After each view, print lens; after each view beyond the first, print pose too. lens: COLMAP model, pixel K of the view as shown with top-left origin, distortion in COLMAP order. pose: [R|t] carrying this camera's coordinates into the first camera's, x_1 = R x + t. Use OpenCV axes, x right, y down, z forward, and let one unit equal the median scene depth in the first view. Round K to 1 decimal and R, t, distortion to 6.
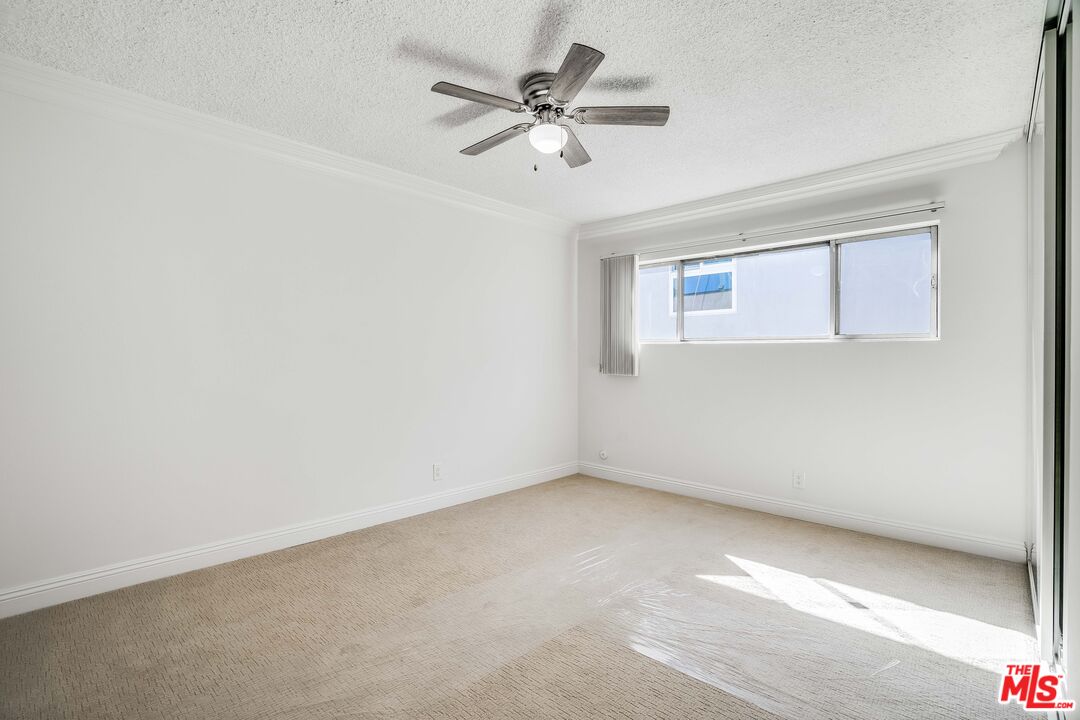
lens RADIAL K [[495.9, 0, 543.0], [0, 495.9, 363.8], [0, 0, 1]] dist [-0.025886, 0.000525]
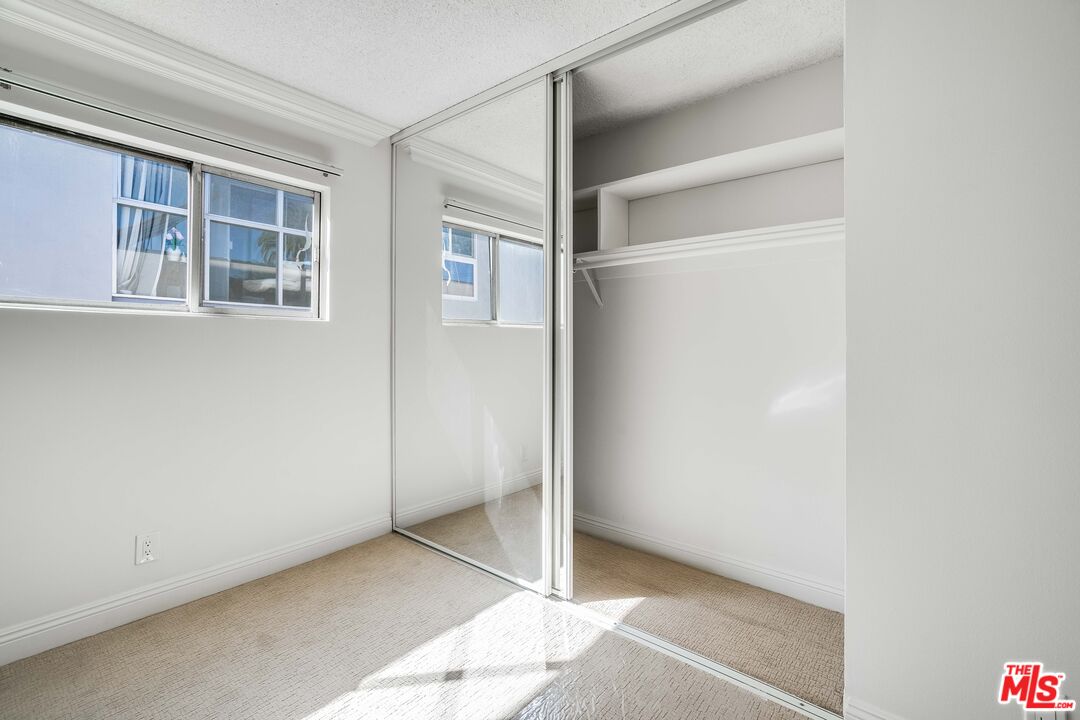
lens RADIAL K [[468.9, 0, 539.5], [0, 468.9, 337.7], [0, 0, 1]] dist [0.000239, 0.000127]
pose [[0.004736, 0.009516, 0.999944, -0.062859], [0.005920, 0.999937, -0.009544, -0.008799], [-0.999971, 0.005965, 0.004679, 0.760557]]
